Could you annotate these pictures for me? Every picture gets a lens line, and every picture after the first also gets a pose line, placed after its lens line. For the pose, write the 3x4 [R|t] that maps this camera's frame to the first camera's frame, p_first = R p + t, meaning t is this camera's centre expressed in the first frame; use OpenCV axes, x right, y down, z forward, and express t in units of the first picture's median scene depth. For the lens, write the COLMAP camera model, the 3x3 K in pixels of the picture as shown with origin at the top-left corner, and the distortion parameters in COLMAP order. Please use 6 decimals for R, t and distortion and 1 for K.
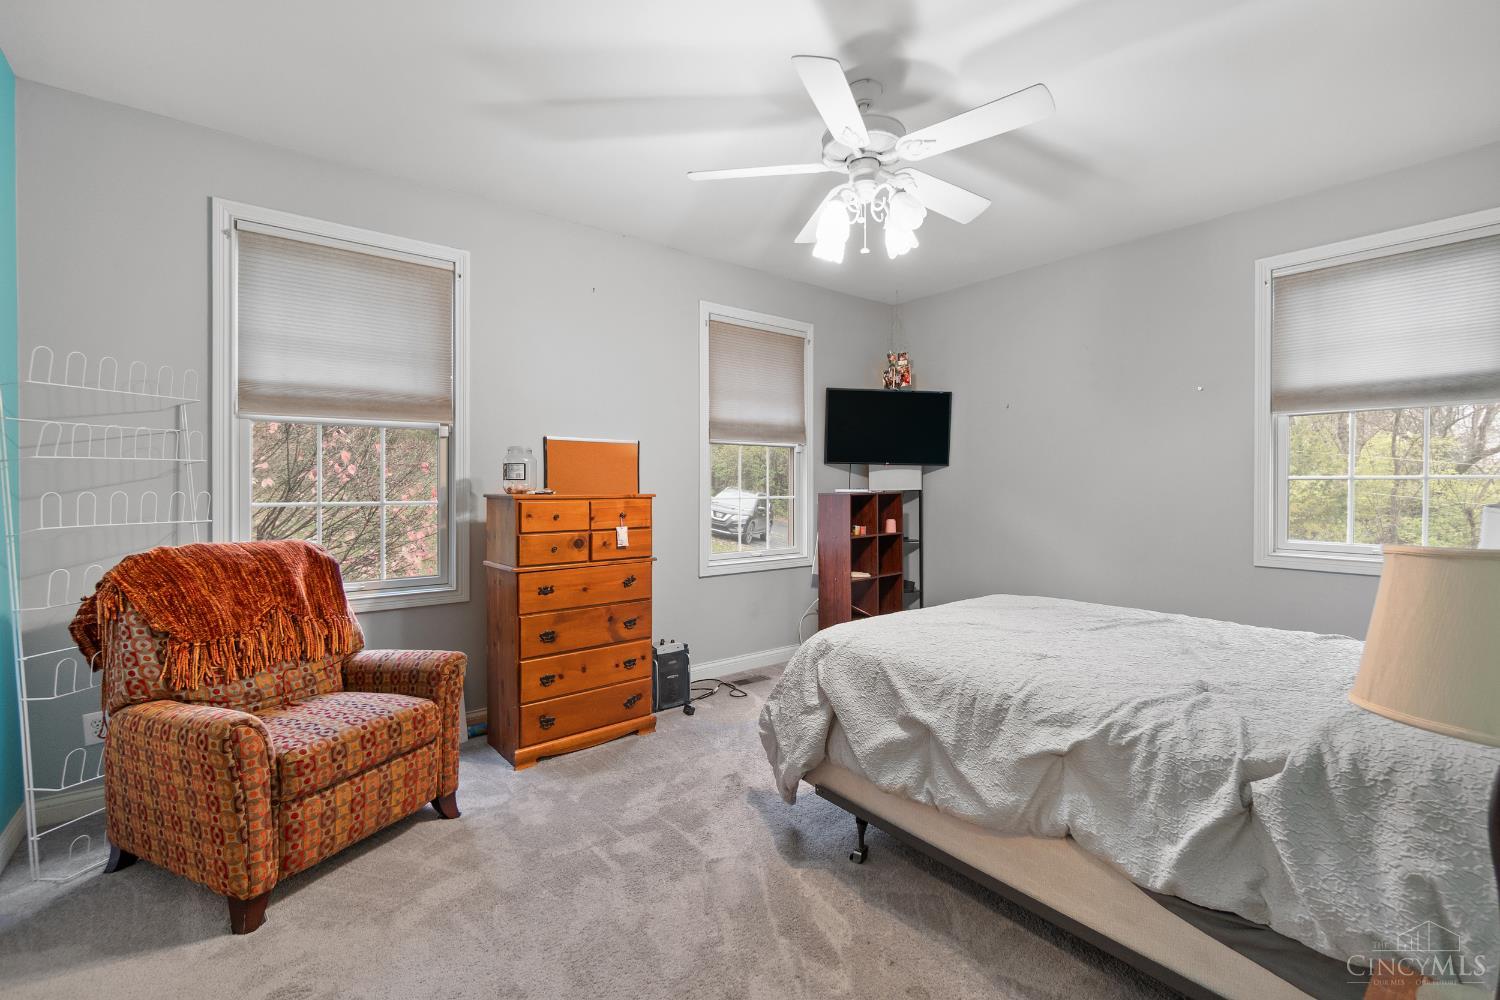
lens RADIAL K [[642.5, 0, 738.7], [0, 642.5, 491.5], [0, 0, 1]] dist [-0.004981, -0.000312]
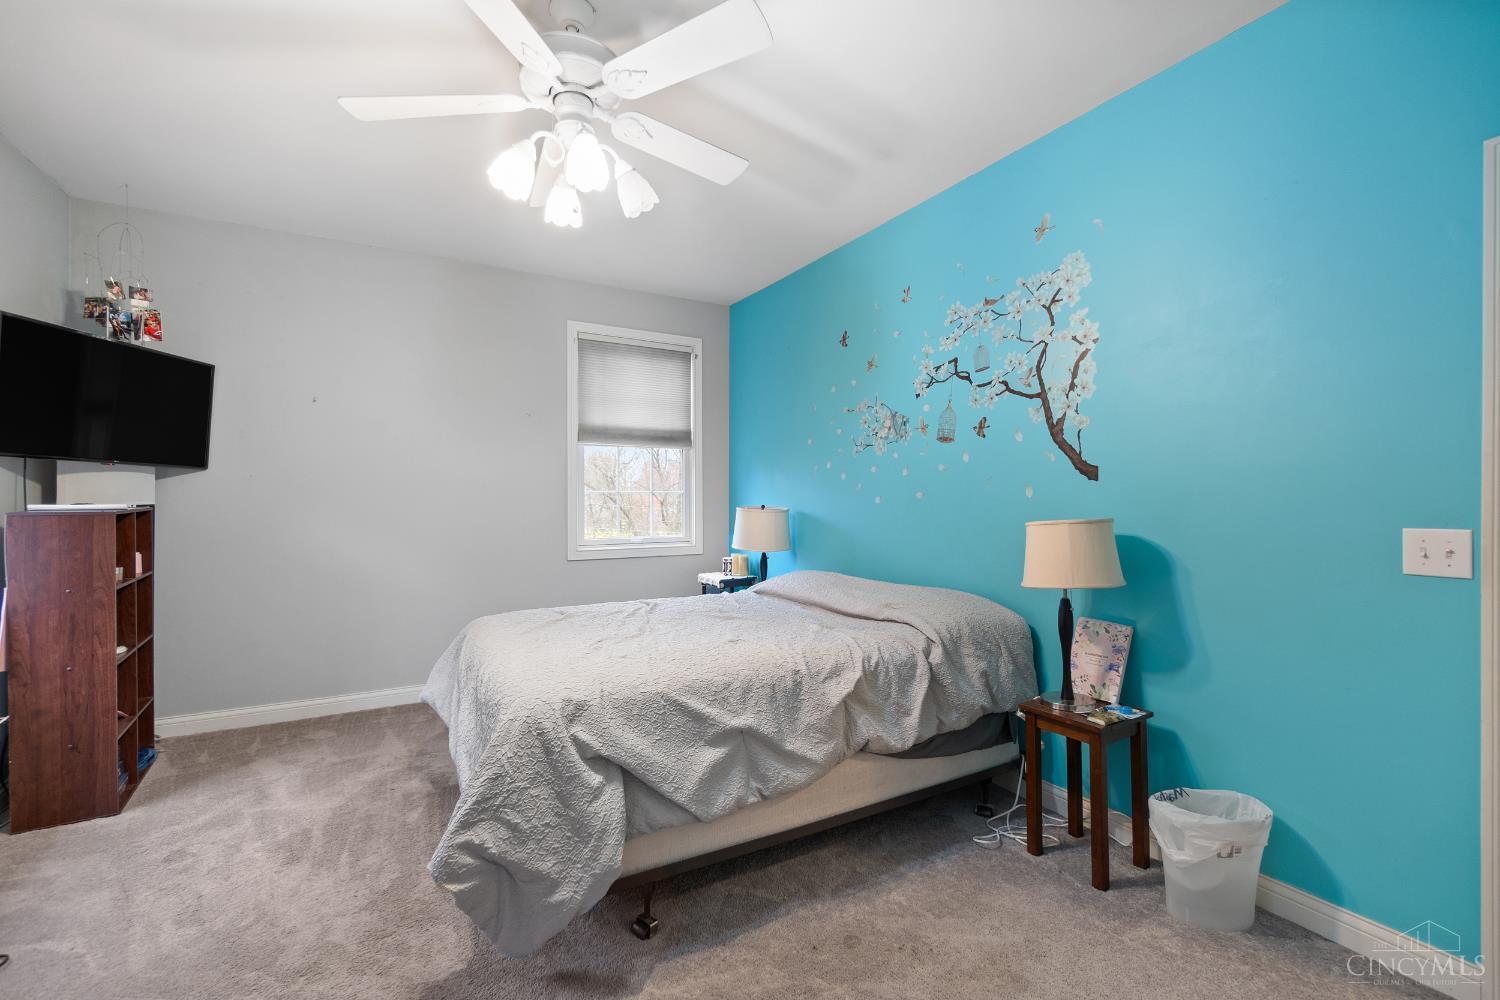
lens RADIAL K [[642.5, 0, 740.5], [0, 642.5, 498.1], [0, 0, 1]] dist [-0.004981, -0.000312]
pose [[0.150910, -0.002283, 0.988545, -0.703354], [0.010177, 0.999948, 0.000756, -0.008842], [-0.988495, 0.009946, 0.150926, 0.814162]]
